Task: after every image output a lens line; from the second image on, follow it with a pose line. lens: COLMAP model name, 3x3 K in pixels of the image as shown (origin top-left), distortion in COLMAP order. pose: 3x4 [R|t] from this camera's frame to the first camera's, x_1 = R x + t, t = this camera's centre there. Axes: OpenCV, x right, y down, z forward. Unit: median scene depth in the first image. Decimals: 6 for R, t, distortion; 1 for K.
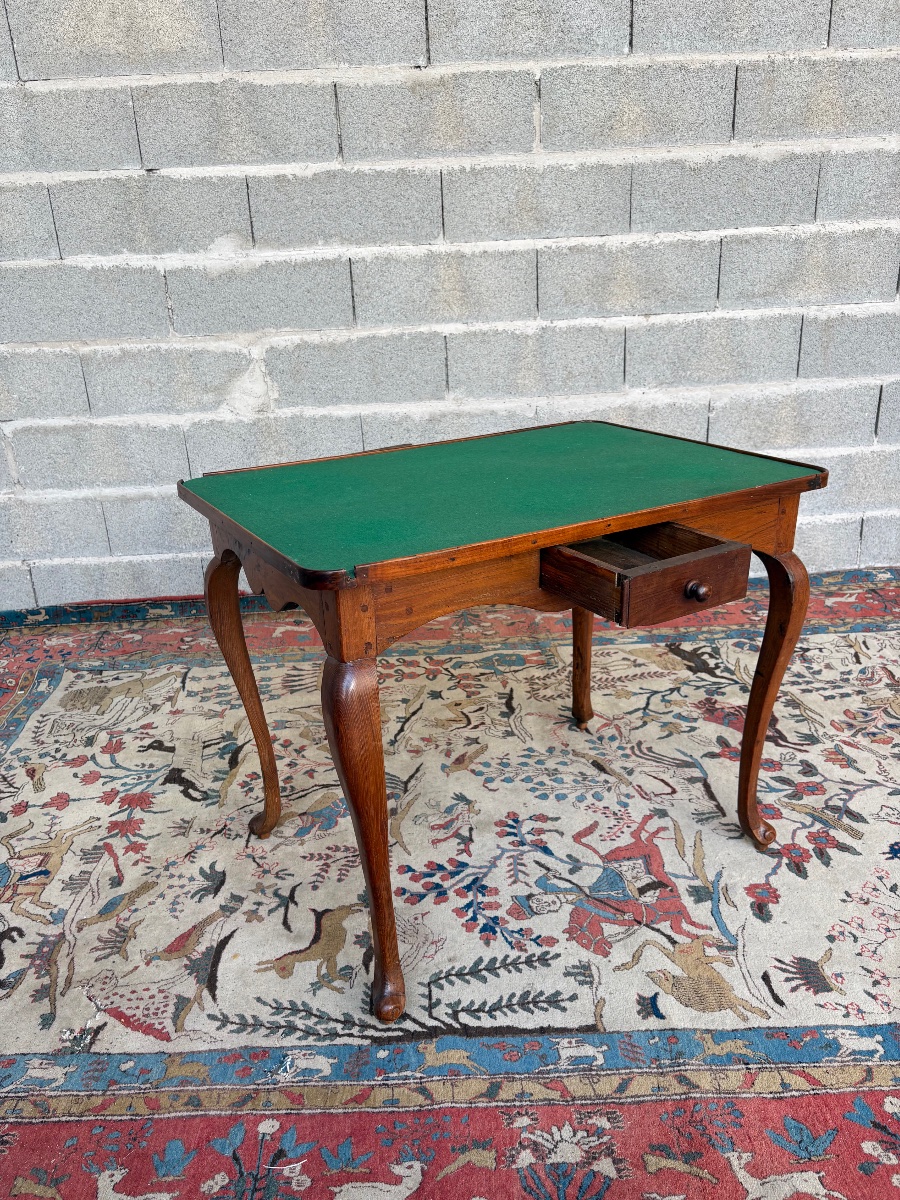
lens RADIAL K [[920.3, 0, 455.6], [0, 920.3, 599.4], [0, 0, 1]] dist [0.041224, -0.041917]
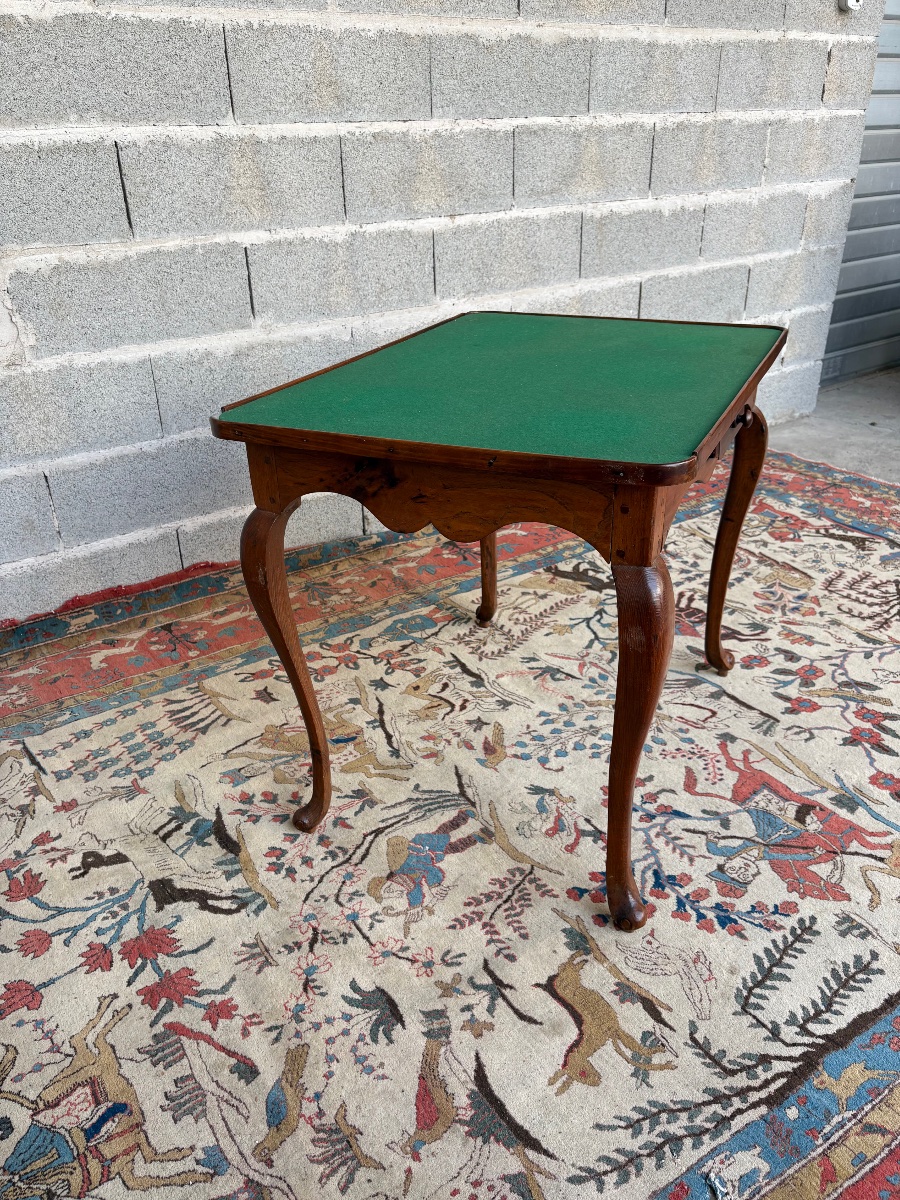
lens RADIAL K [[920.3, 0, 443.1], [0, 920.3, 594.4], [0, 0, 1]] dist [0.041224, -0.041917]
pose [[0.848409, -0.218639, 0.482078, -0.415365], [0.185630, 0.975766, 0.115854, -0.071170], [-0.495726, -0.008804, 0.868434, 0.290302]]
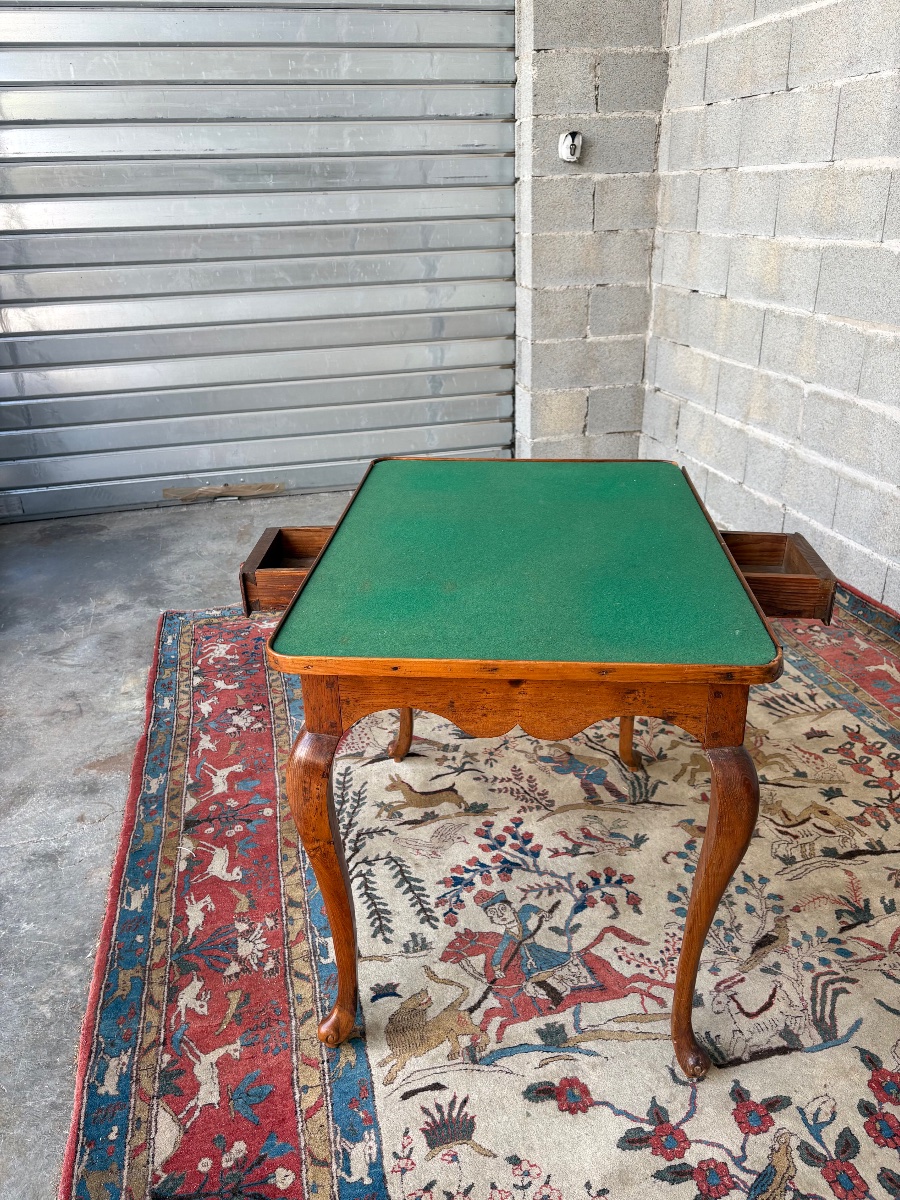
lens RADIAL K [[920.3, 0, 438.6], [0, 920.3, 591.5], [0, 0, 1]] dist [0.041224, -0.041917]
pose [[0.186328, 0.422351, -0.887075, 0.691778], [-0.343668, 0.873866, 0.343875, -0.267635], [0.920421, 0.240785, 0.307975, 0.410212]]
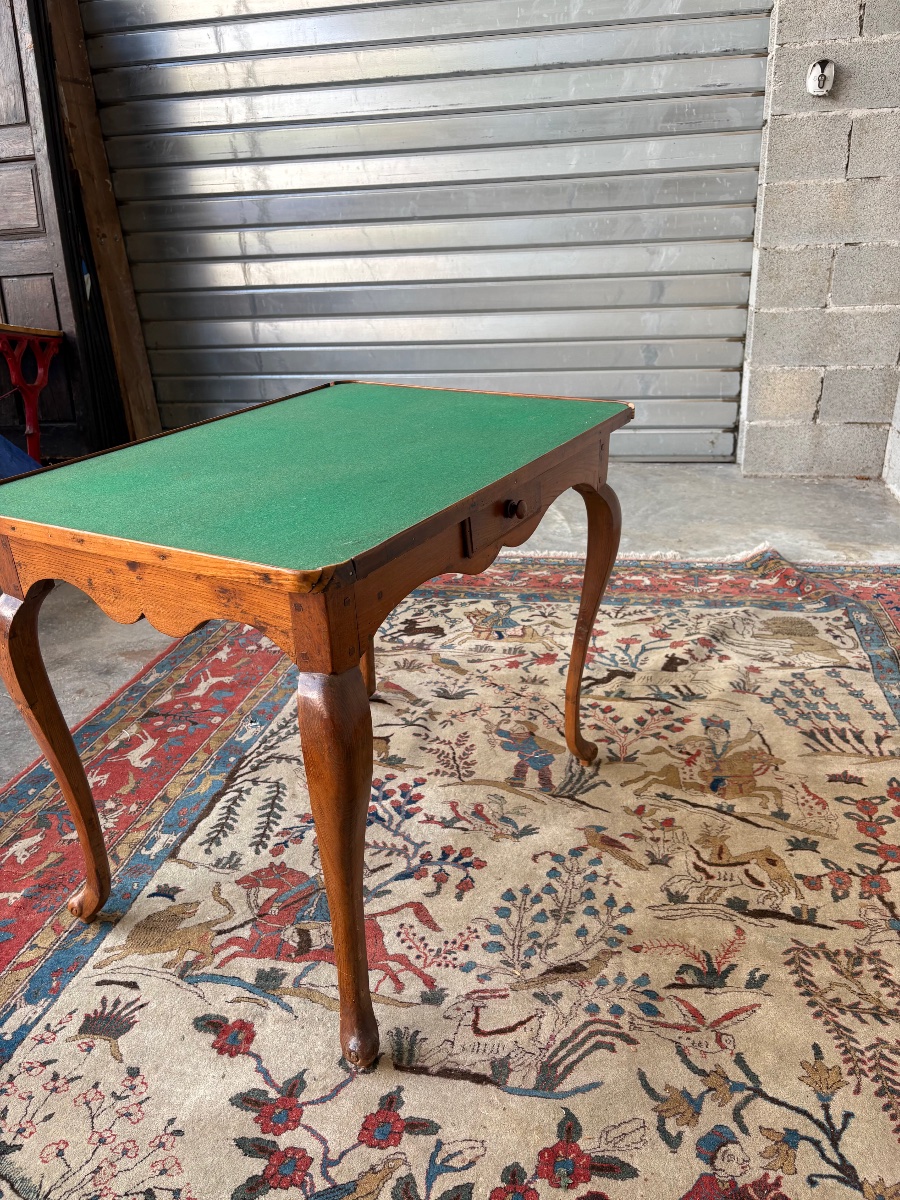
lens RADIAL K [[920.3, 0, 442.5], [0, 920.3, 606.5], [0, 0, 1]] dist [0.041224, -0.041917]
pose [[-0.248184, 0.427848, -0.869109, 0.651044], [-0.307032, 0.816181, 0.489469, -0.337196], [0.918769, 0.388323, -0.071200, 0.858132]]
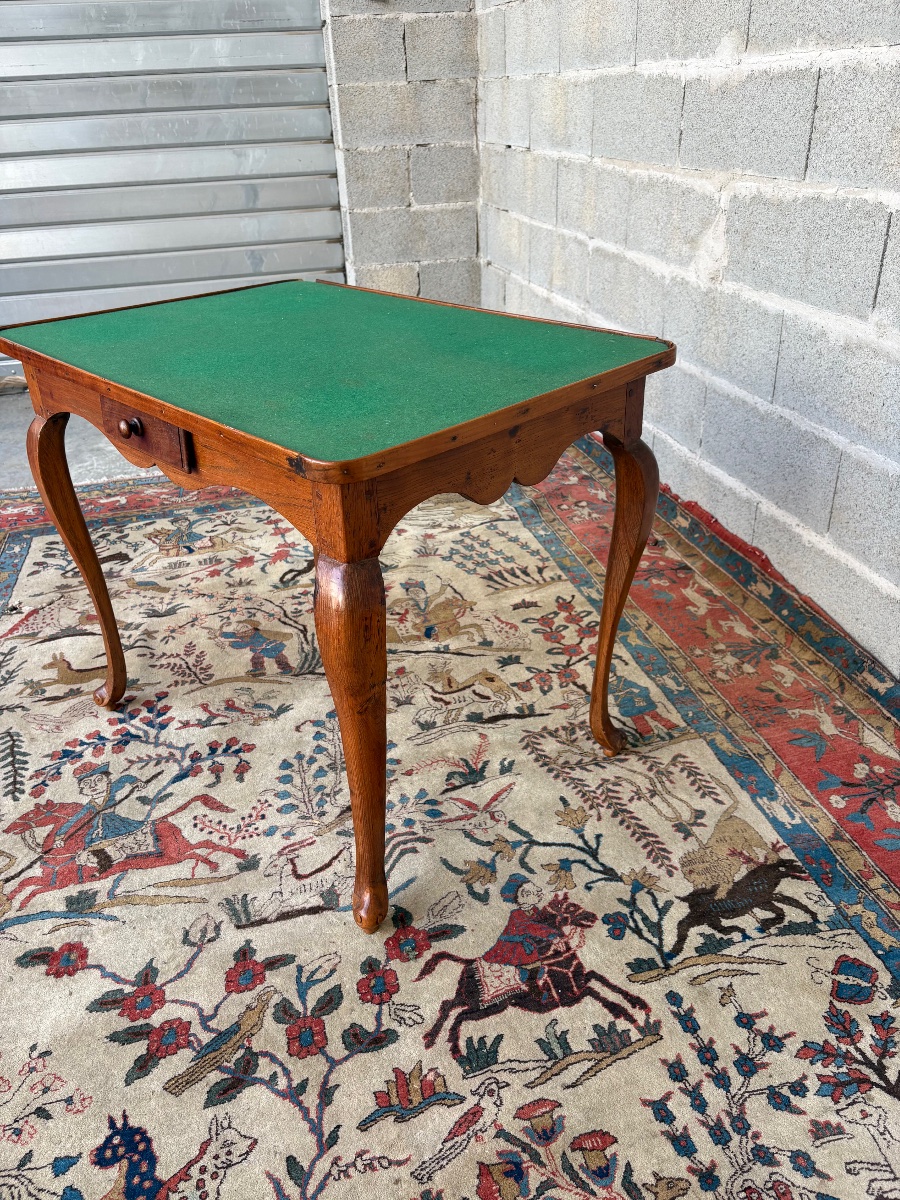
lens RADIAL K [[920.3, 0, 444.7], [0, 920.3, 609.0], [0, 0, 1]] dist [0.041224, -0.041917]
pose [[0.197326, 0.504982, -0.840271, 0.727084], [-0.331515, 0.841001, 0.427569, -0.305013], [0.922583, 0.194192, 0.333361, 0.777266]]
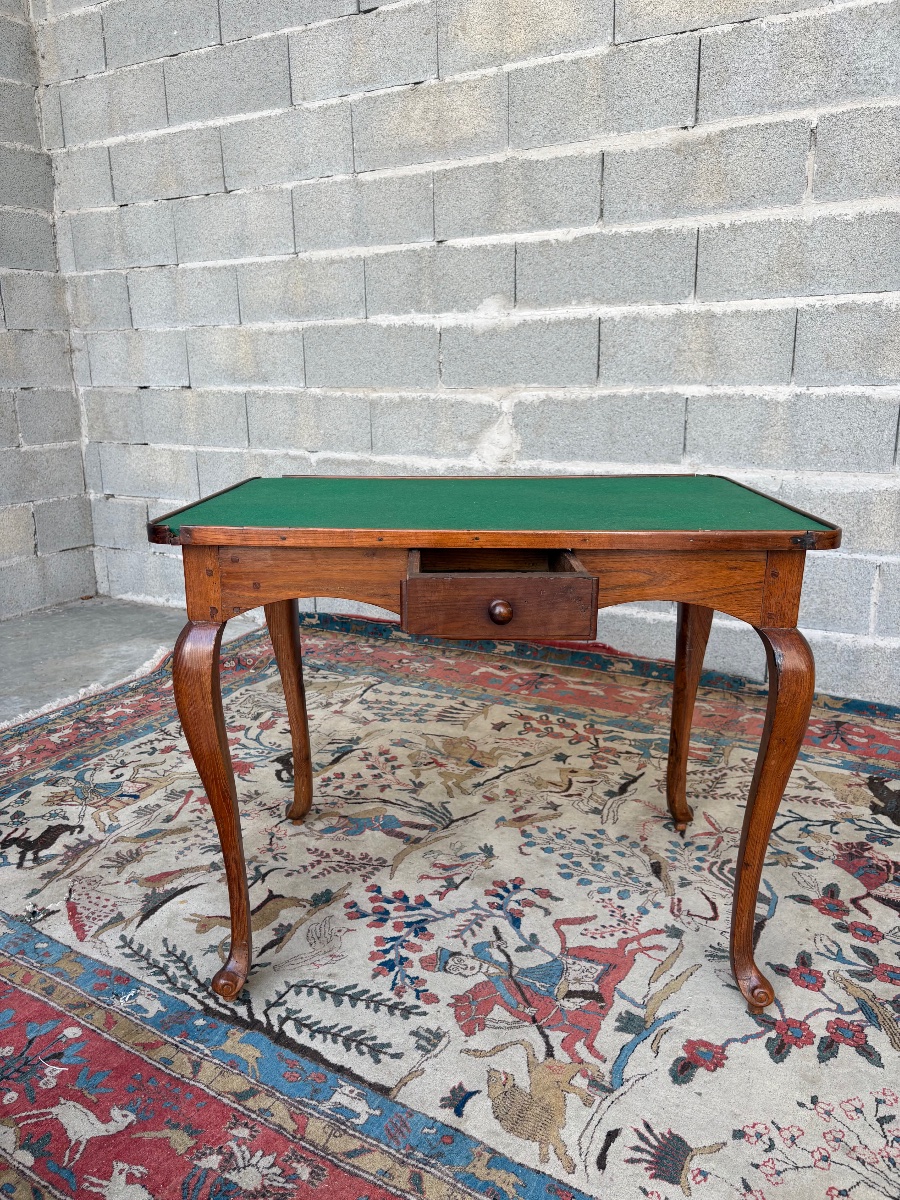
lens RADIAL K [[920.3, 0, 443.3], [0, 920.3, 599.2], [0, 0, 1]] dist [0.041224, -0.041917]
pose [[0.844314, 0.157708, -0.512115, 0.388912], [-0.211418, 0.976220, -0.047931, 0.019223], [0.492378, 0.148739, 0.857579, 0.123227]]
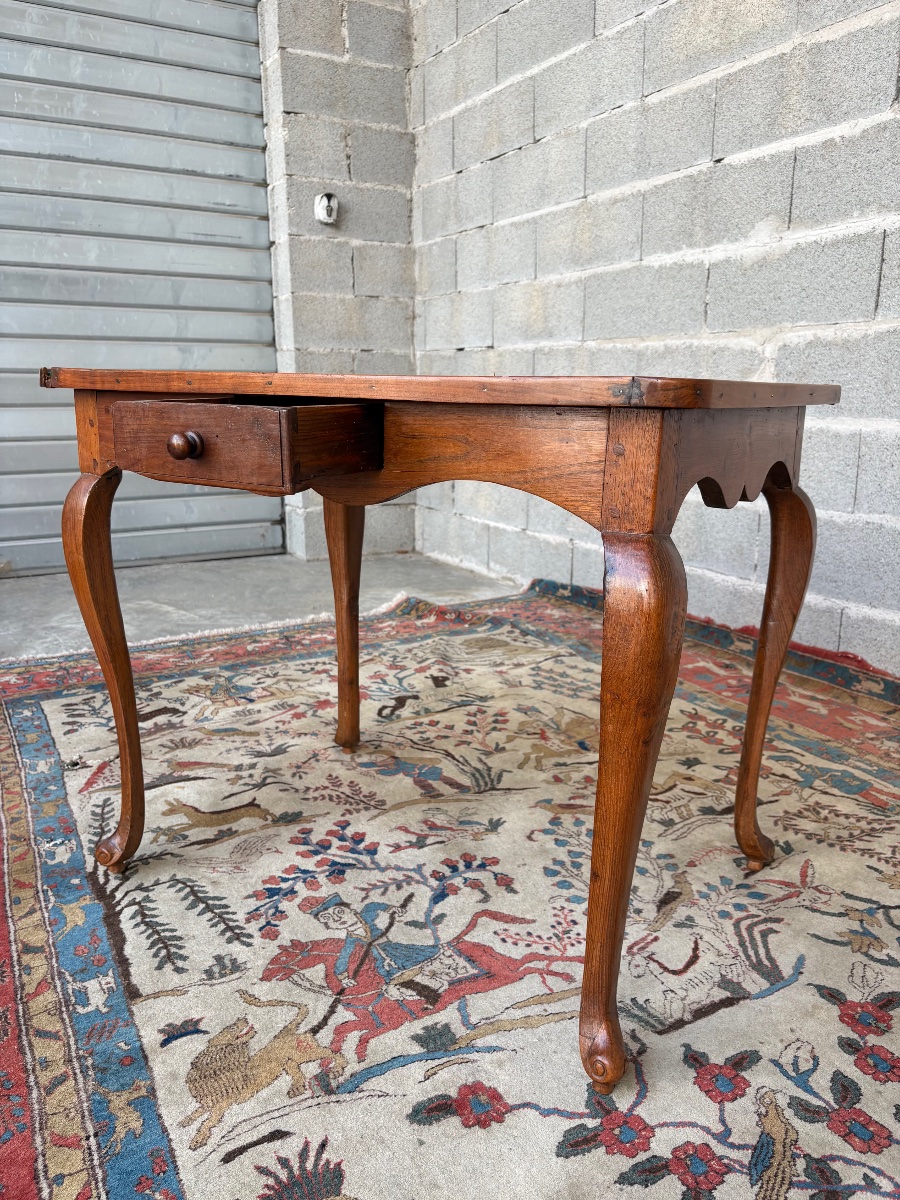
lens RADIAL K [[920.3, 0, 451.1], [0, 920.3, 601.8], [0, 0, 1]] dist [0.041224, -0.041917]
pose [[0.451978, 0.239505, -0.859275, 0.596325], [-0.344710, 0.935346, 0.079391, -0.013999], [0.822734, 0.260318, 0.505316, 0.485999]]
